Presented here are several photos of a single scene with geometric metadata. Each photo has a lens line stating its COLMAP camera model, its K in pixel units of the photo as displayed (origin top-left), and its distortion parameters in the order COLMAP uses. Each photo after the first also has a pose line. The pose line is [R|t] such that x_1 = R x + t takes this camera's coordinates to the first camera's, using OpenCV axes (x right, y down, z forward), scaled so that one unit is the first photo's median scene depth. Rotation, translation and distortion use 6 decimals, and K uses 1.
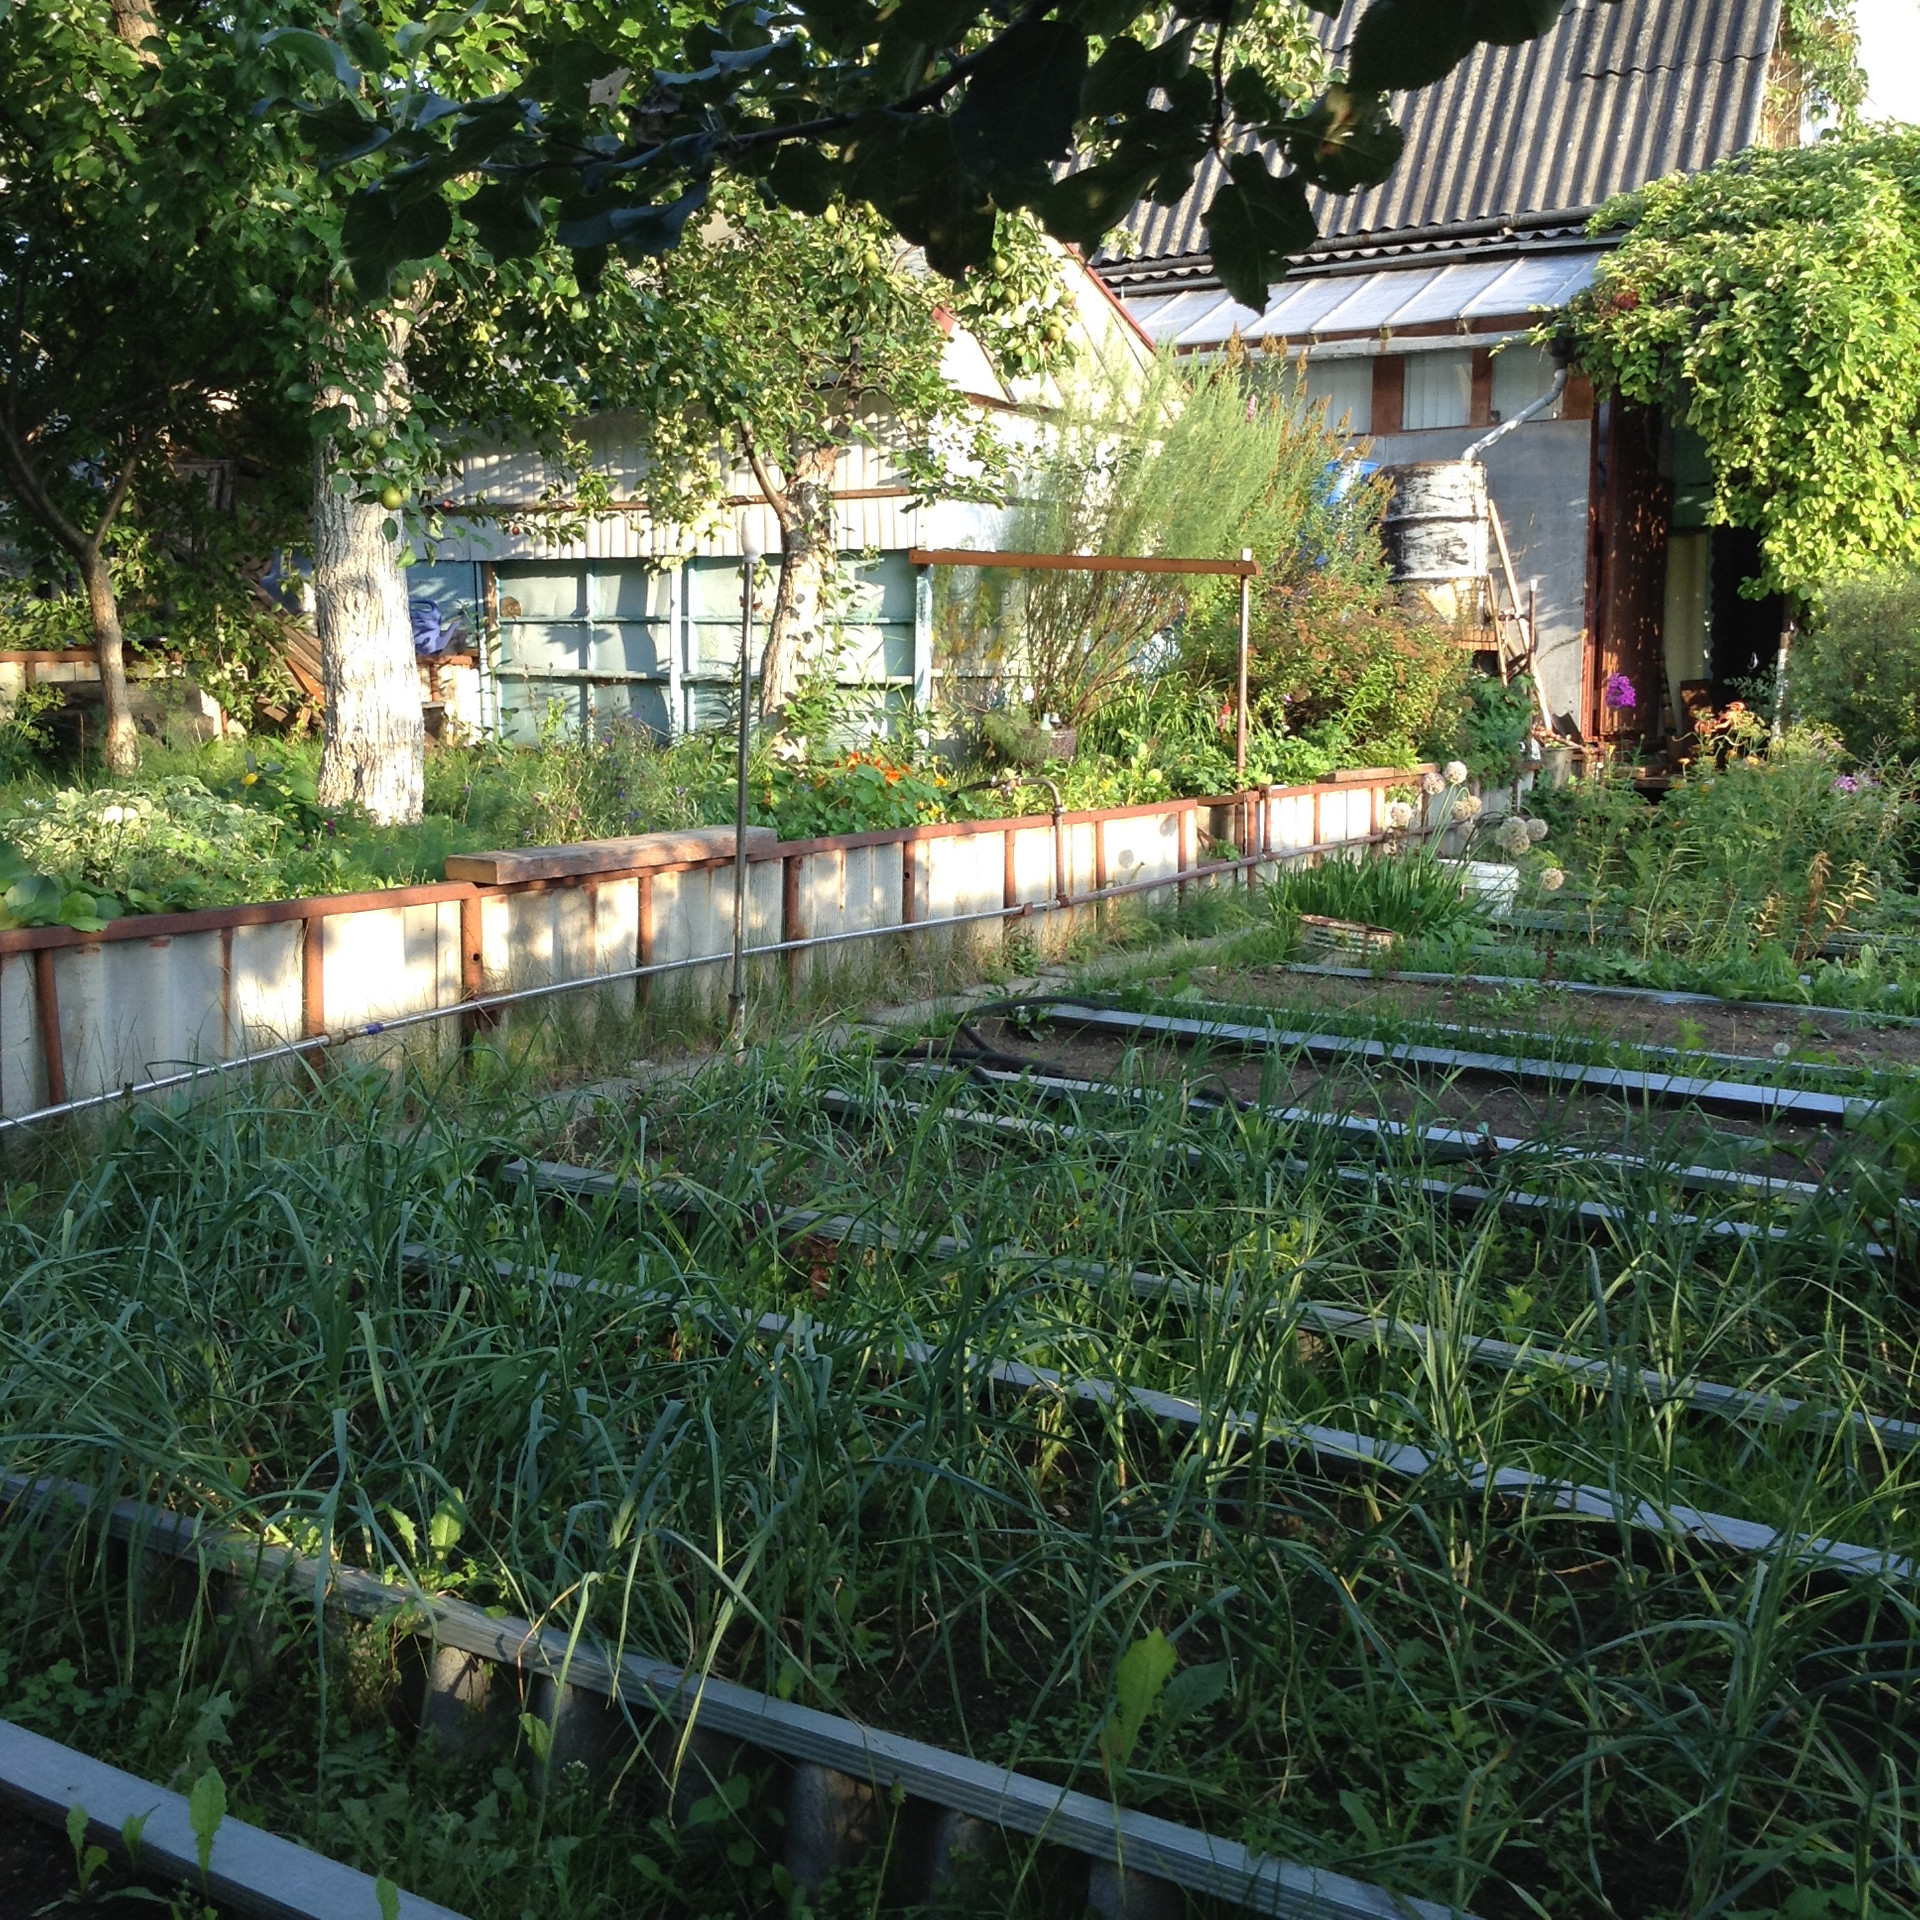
lens RADIAL K [[2379.3, 0, 981.4], [0, 2379.3, 923.1], [0, 0, 1]] dist [0.163353, -0.310661]
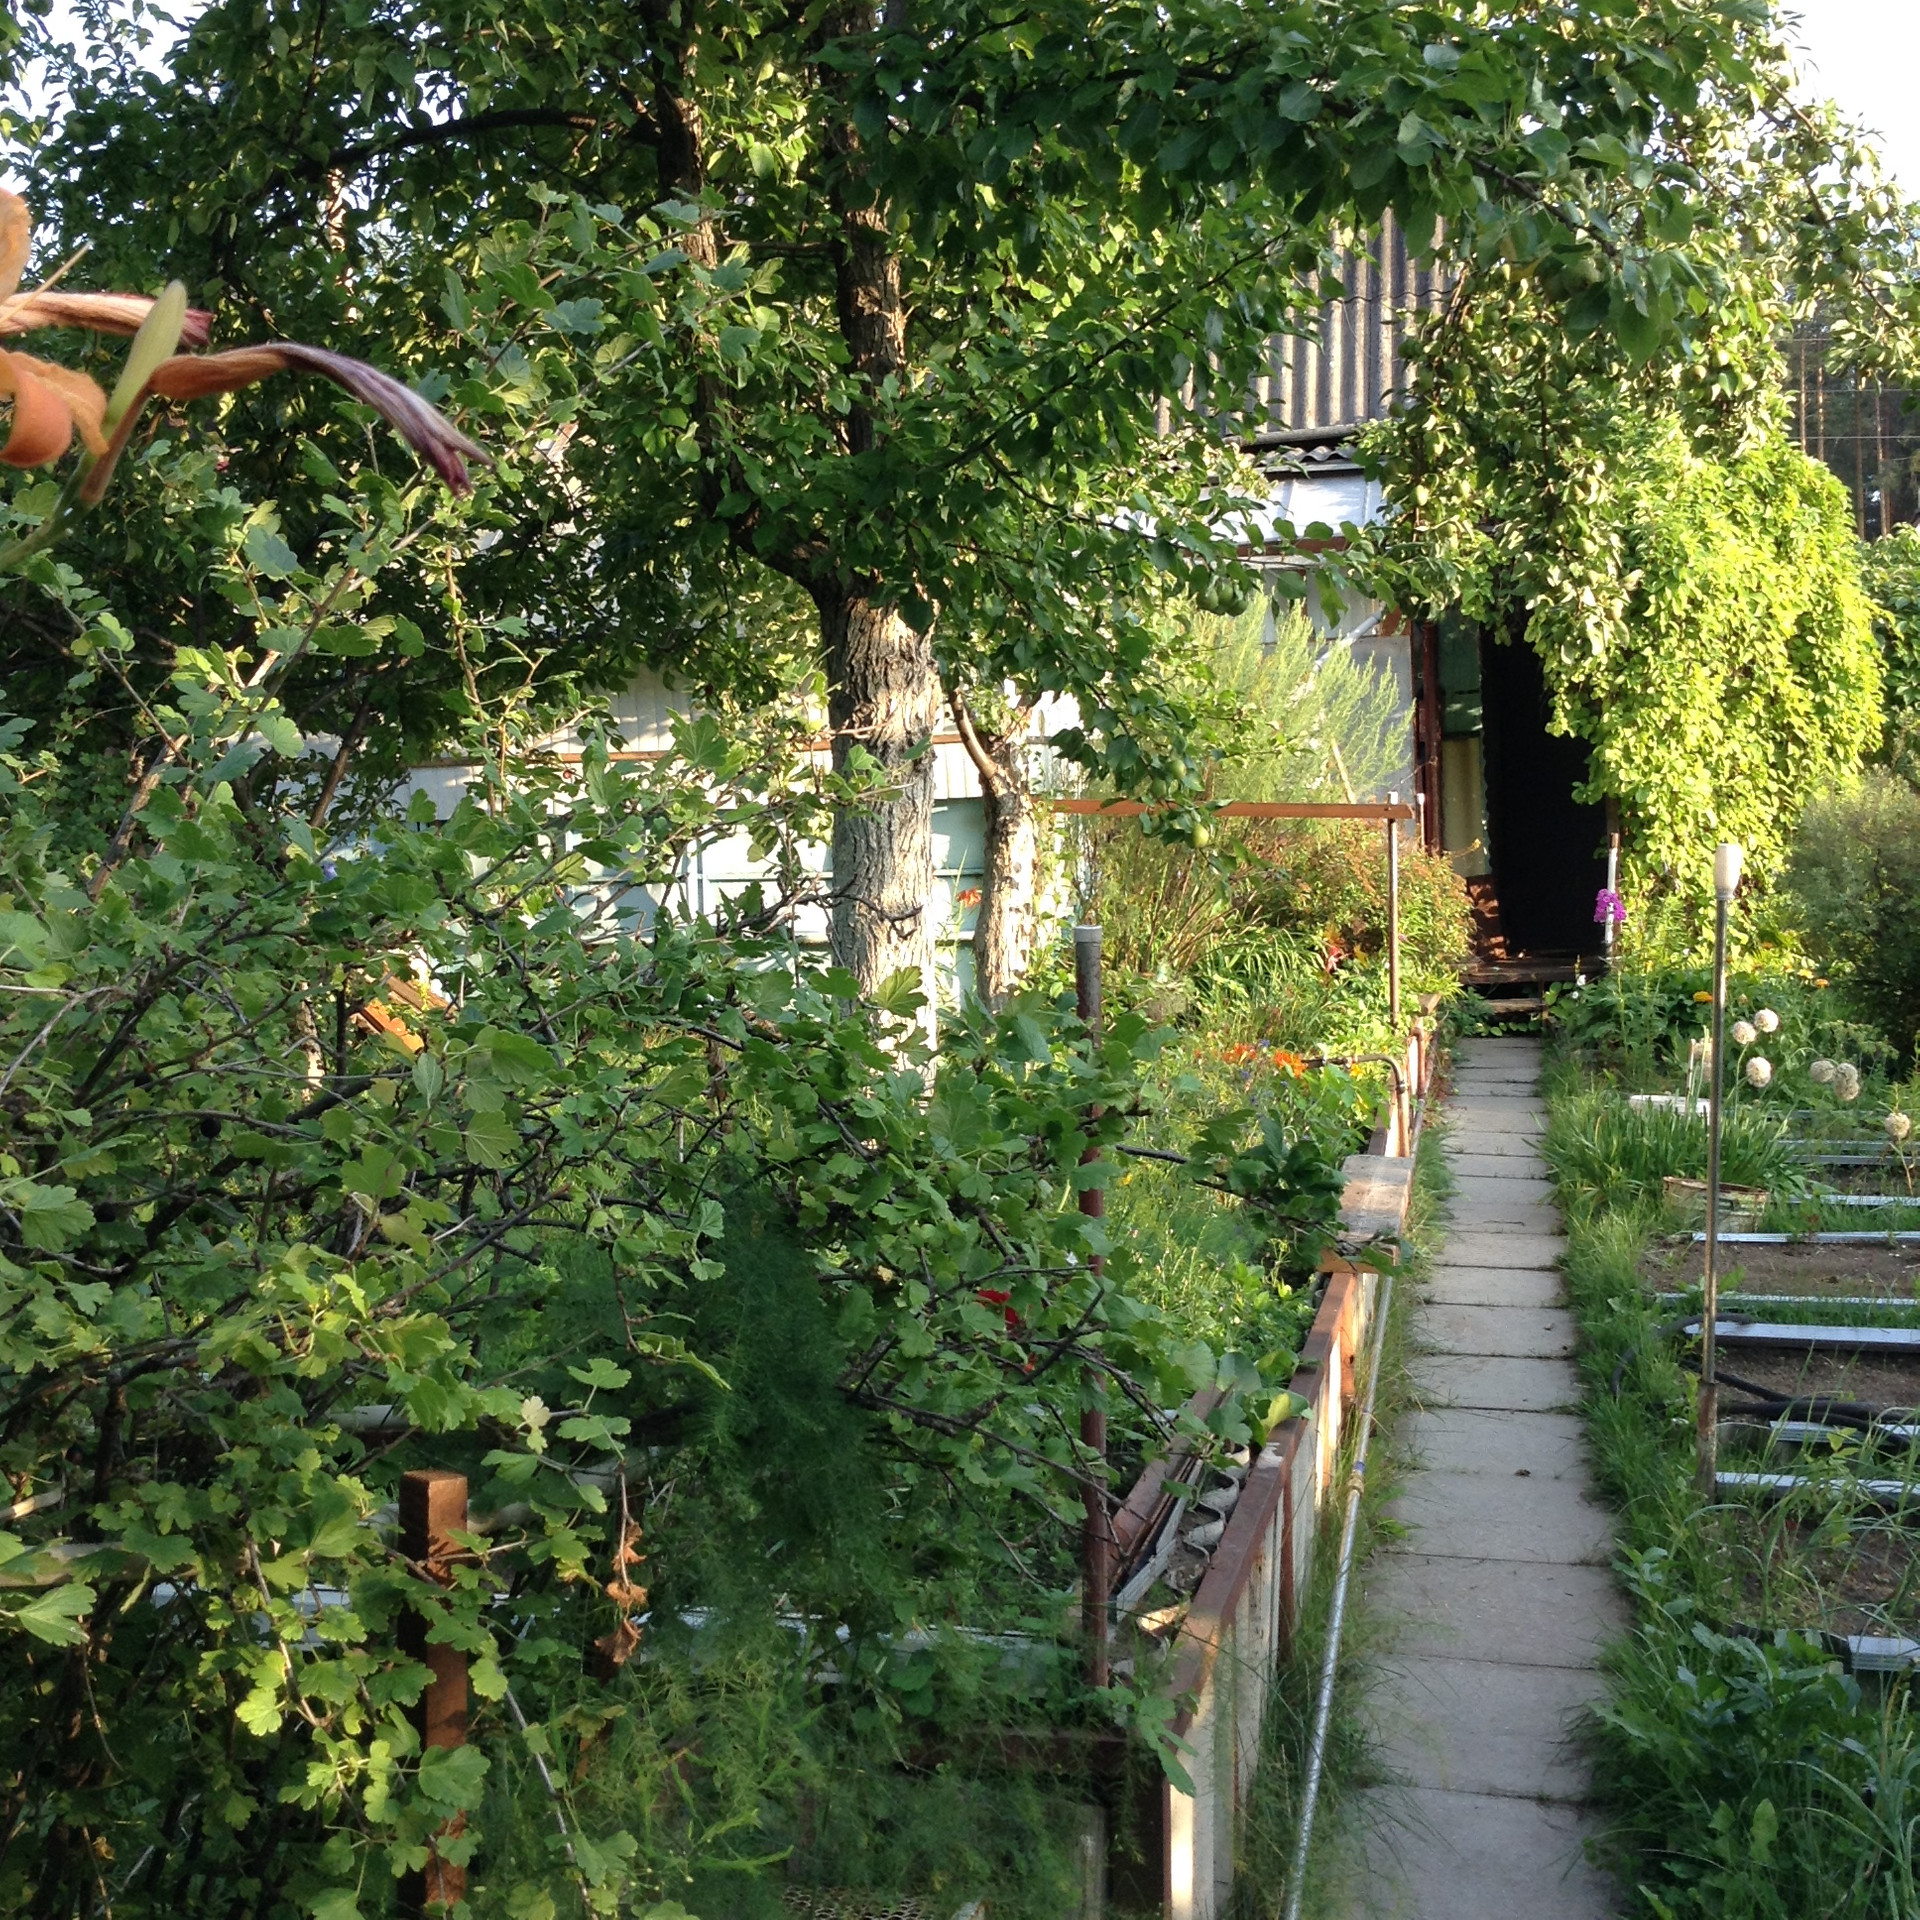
lens RADIAL K [[2379.3, 0, 981.4], [0, 2379.3, 923.1], [0, 0, 1]] dist [0.163353, -0.310661]
pose [[0.946456, -0.053591, 0.318354, -0.274705], [0.073560, 0.995984, -0.051029, -0.049059], [-0.314340, 0.071715, 0.946598, 0.095628]]
